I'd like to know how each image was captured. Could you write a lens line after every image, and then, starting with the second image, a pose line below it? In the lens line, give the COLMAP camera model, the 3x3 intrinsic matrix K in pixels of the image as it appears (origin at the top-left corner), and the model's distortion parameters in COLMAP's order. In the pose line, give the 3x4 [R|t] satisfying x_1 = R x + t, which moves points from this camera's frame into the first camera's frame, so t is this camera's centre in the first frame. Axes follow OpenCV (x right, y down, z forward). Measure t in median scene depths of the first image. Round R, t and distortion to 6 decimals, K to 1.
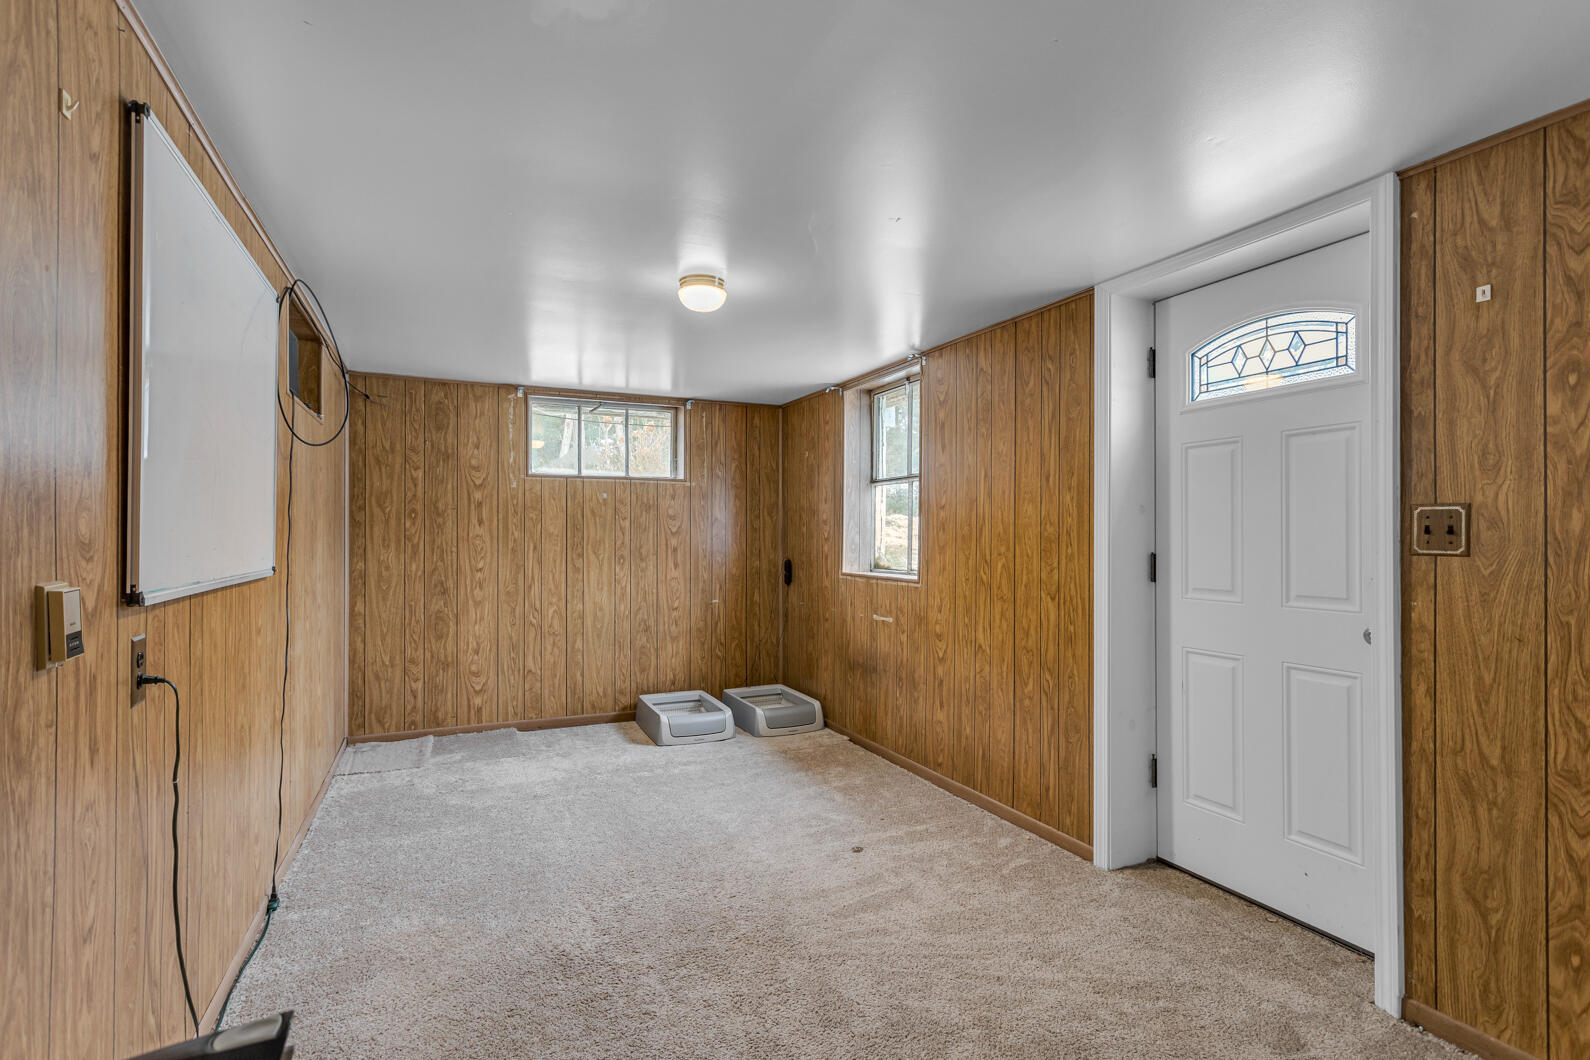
lens RADIAL K [[804.3, 0, 798.5], [0, 804.3, 527.5], [0, 0, 1]] dist [-0.001784, 0.000369]
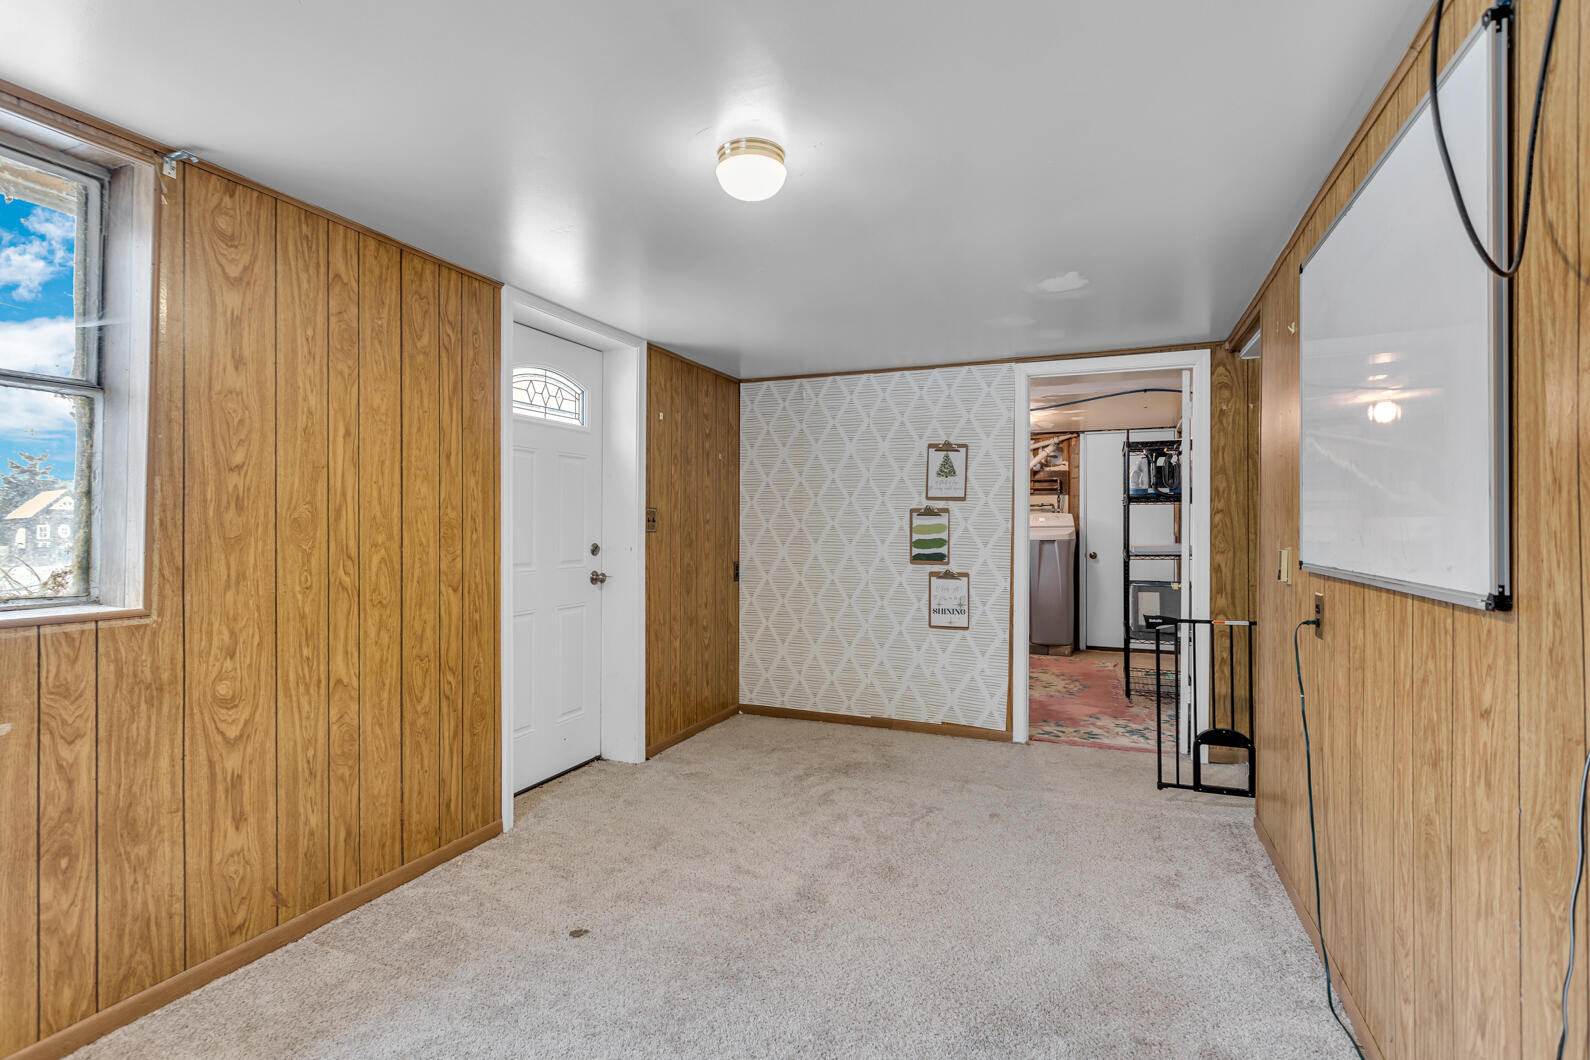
lens RADIAL K [[804.3, 0, 798.5], [0, 804.3, 527.5], [0, 0, 1]] dist [-0.001784, 0.000369]
pose [[-0.708497, -0.003074, 0.705708, -0.580261], [-0.009727, 0.999938, -0.005410, 0.018175], [-0.705647, -0.010697, -0.708483, 1.319158]]
